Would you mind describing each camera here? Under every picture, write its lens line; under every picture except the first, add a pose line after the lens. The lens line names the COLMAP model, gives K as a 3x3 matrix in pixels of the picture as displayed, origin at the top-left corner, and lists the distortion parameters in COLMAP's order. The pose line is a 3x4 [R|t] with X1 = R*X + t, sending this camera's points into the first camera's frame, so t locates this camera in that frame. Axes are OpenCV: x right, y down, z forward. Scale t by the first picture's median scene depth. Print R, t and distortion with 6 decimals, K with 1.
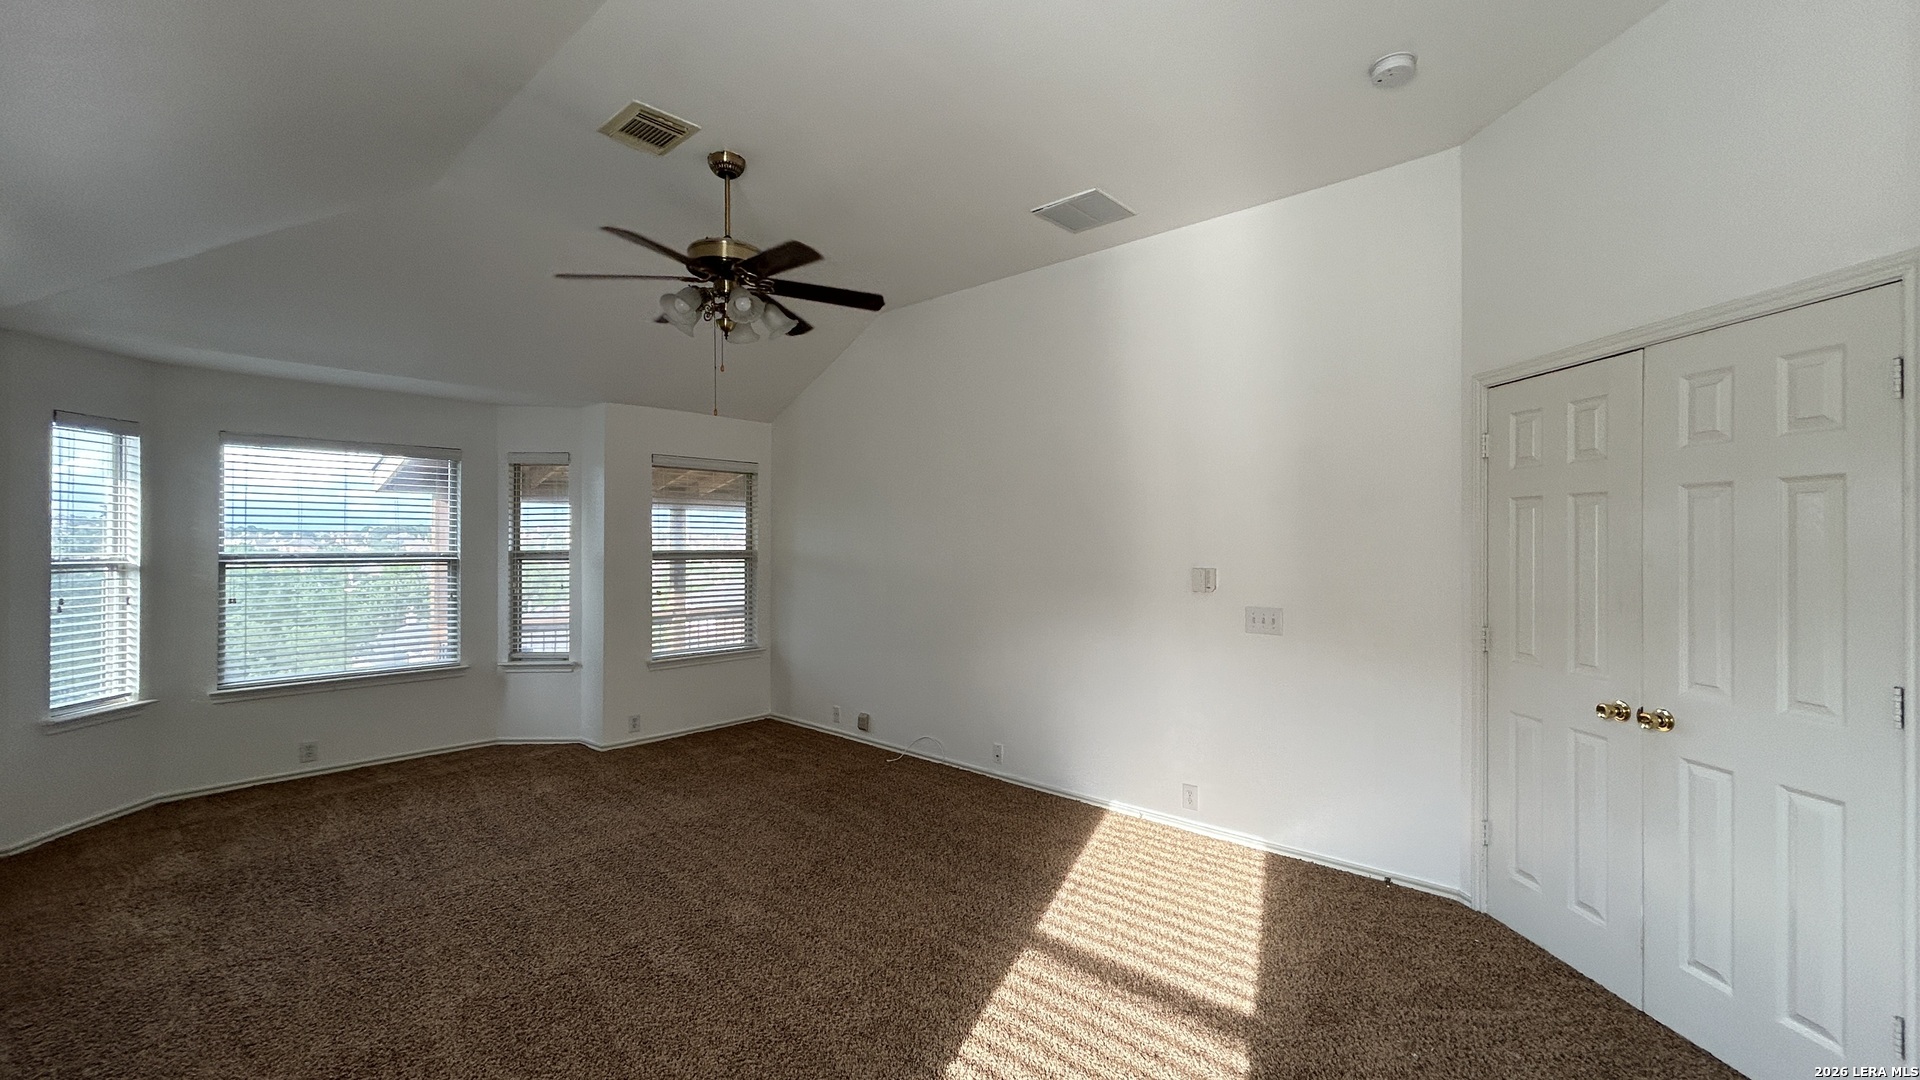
lens RADIAL K [[769.7, 0, 960.0], [0, 769.7, 540.0], [0, 0, 1]] dist [0.001307, 0.000312]
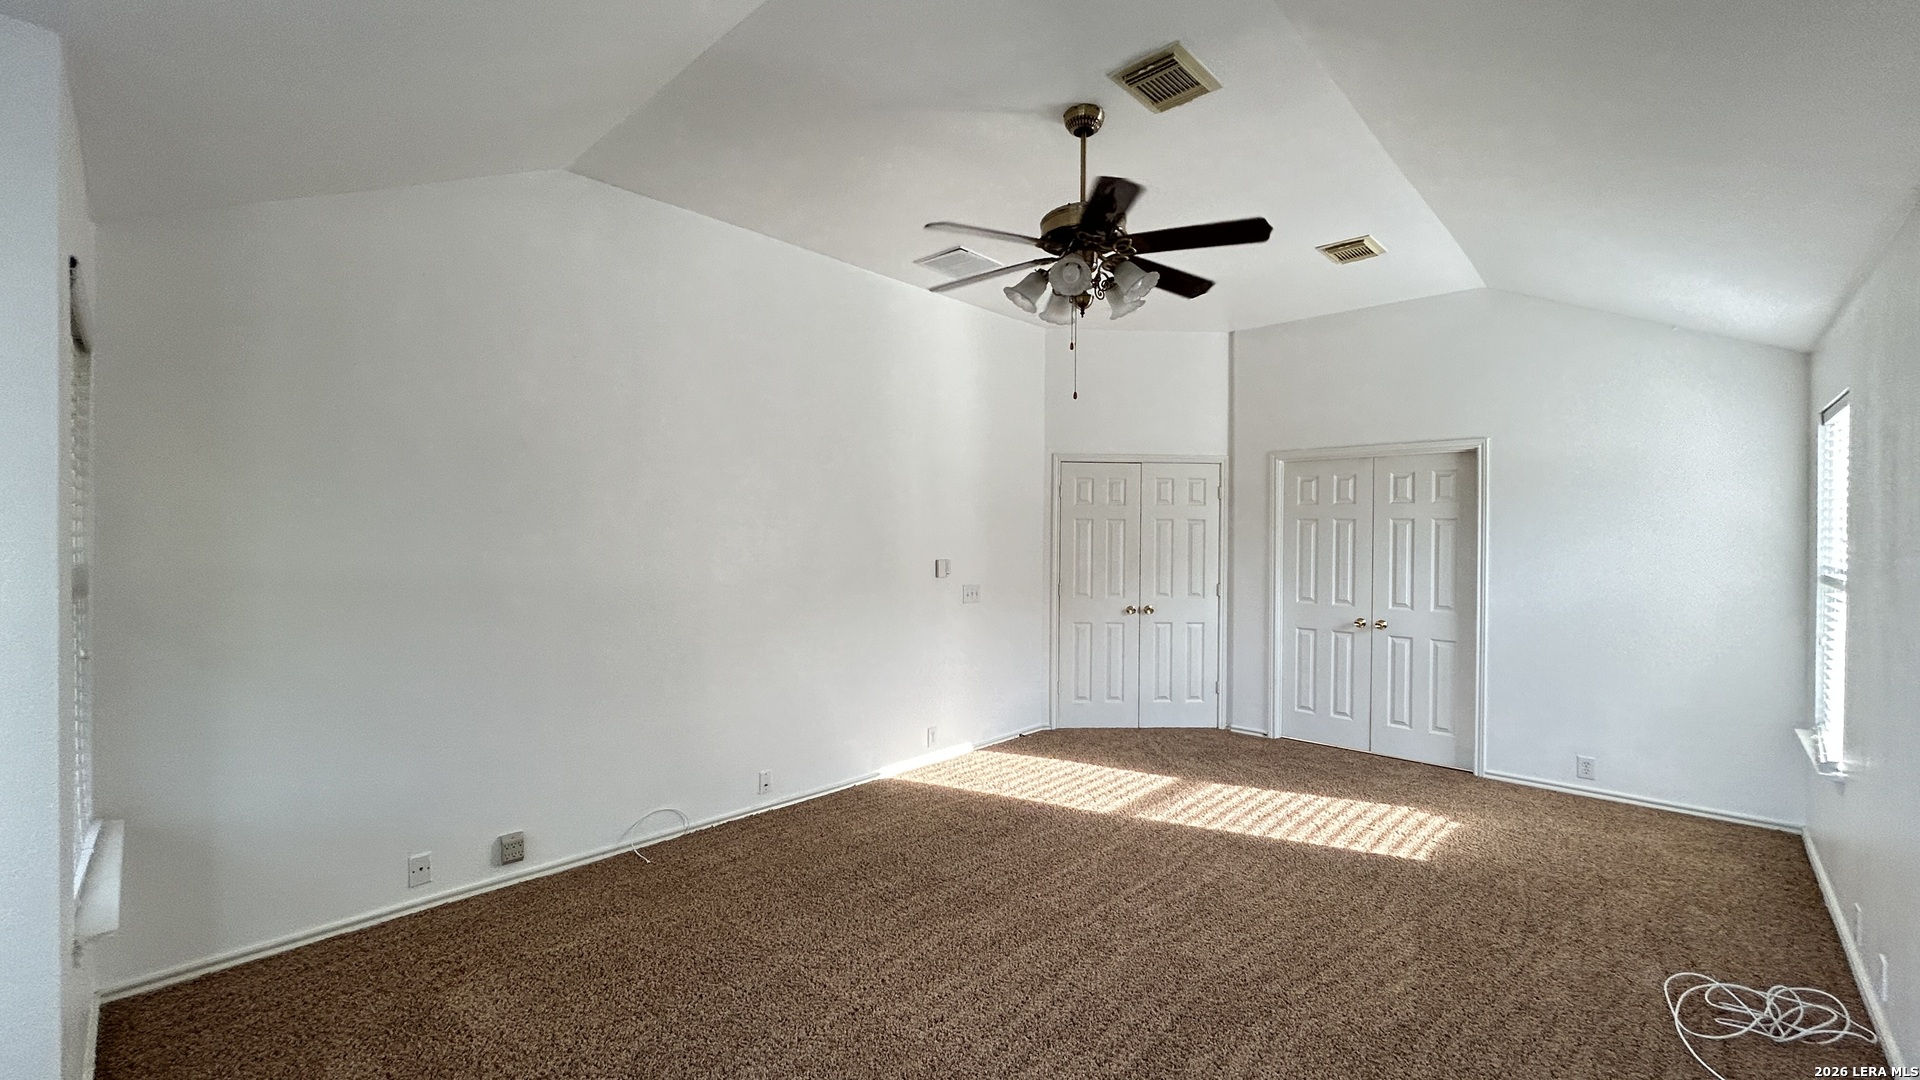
lens RADIAL K [[769.7, 0, 960.0], [0, 769.7, 540.0], [0, 0, 1]] dist [0.001307, 0.000312]
pose [[0.029014, -0.003507, 0.999573, -1.297985], [-0.008196, 0.999959, 0.003746, -0.002680], [-0.999545, -0.008301, 0.028984, 1.204475]]
